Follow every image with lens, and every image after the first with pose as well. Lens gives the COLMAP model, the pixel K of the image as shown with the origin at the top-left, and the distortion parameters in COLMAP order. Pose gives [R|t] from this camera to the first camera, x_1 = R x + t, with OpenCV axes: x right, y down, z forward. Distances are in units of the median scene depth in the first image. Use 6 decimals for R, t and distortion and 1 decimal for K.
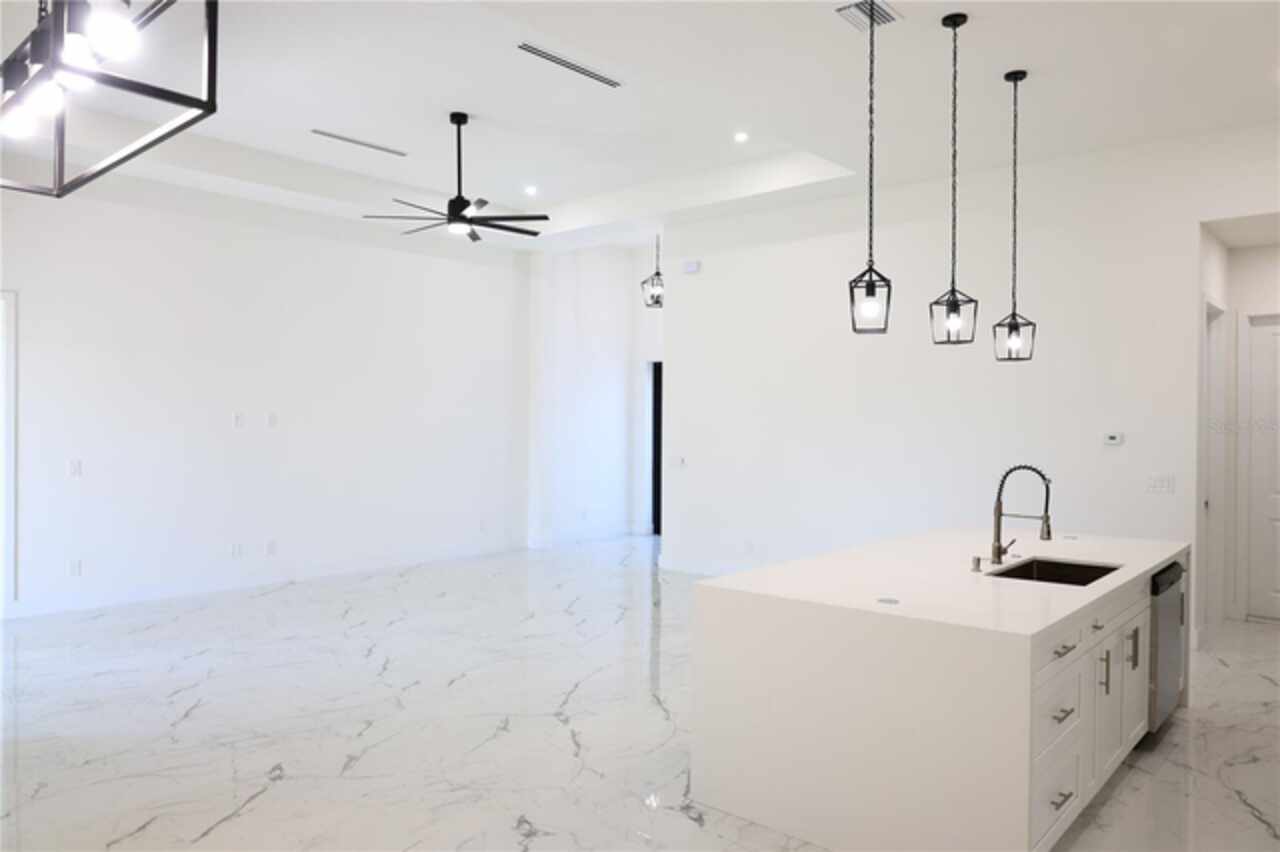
lens RADIAL K [[870.4, 0, 638.6], [0, 870.4, 417.6], [0, 0, 1]] dist [-0.010243, 0.005570]
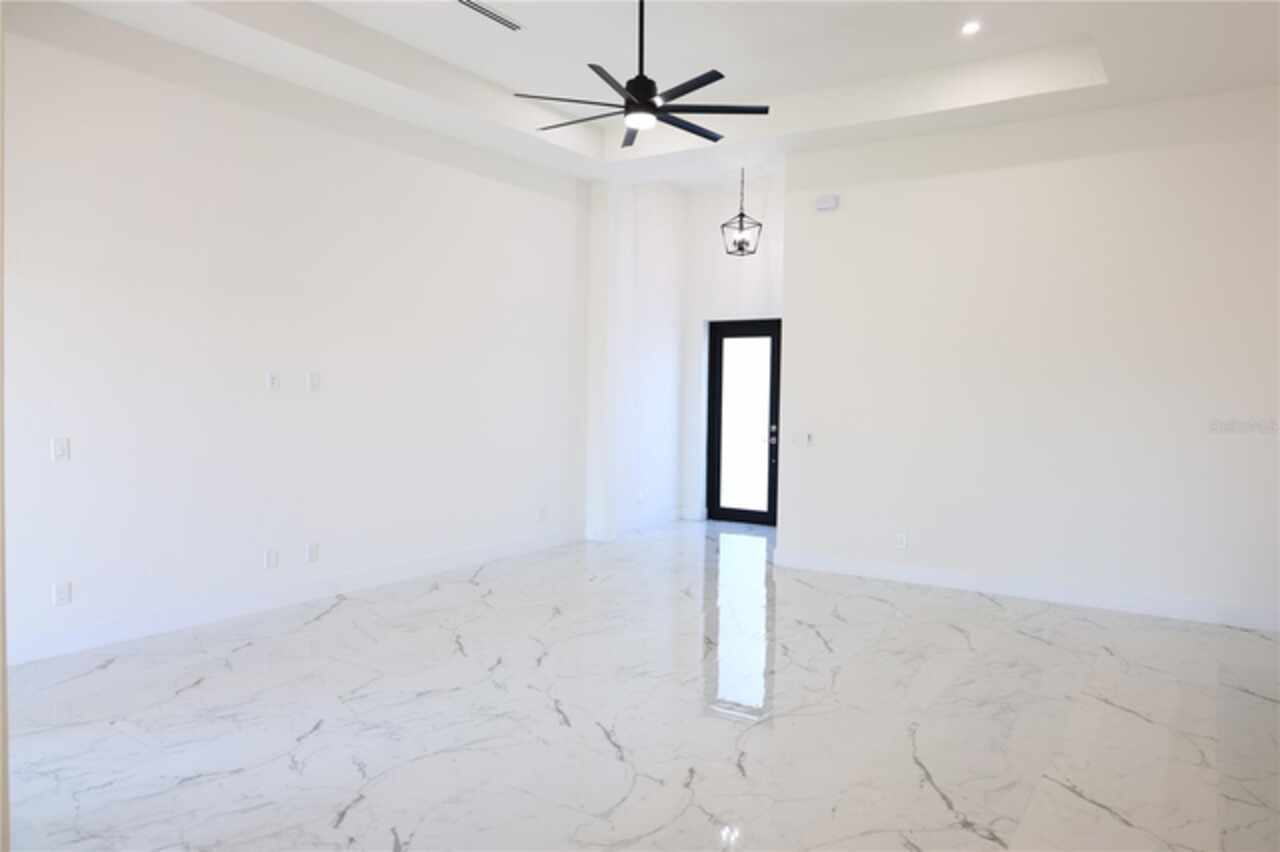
lens RADIAL K [[870.4, 0, 647.1], [0, 870.4, 424.9], [0, 0, 1]] dist [-0.010243, 0.005570]
pose [[0.990584, 0.004729, 0.136823, -0.198859], [-0.010686, 0.999025, 0.042830, 0.003078], [-0.136487, -0.043889, 0.989669, 0.180615]]
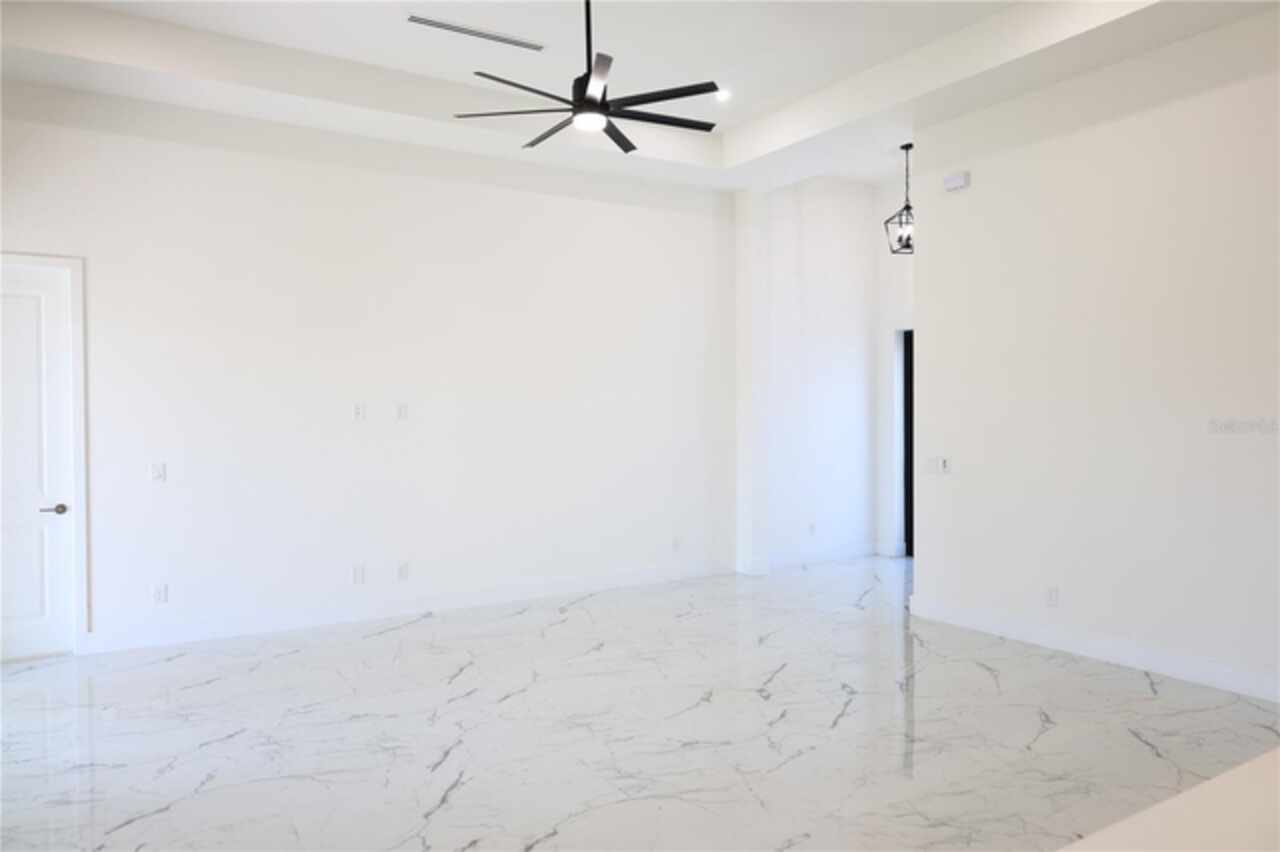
lens RADIAL K [[870.4, 0, 633.8], [0, 870.4, 425.8], [0, 0, 1]] dist [-0.010243, 0.005570]
pose [[0.957060, -0.007723, -0.289788, 0.013194], [0.012758, 0.999799, 0.015493, 0.005139], [0.289610, -0.018525, 0.956966, 0.243322]]
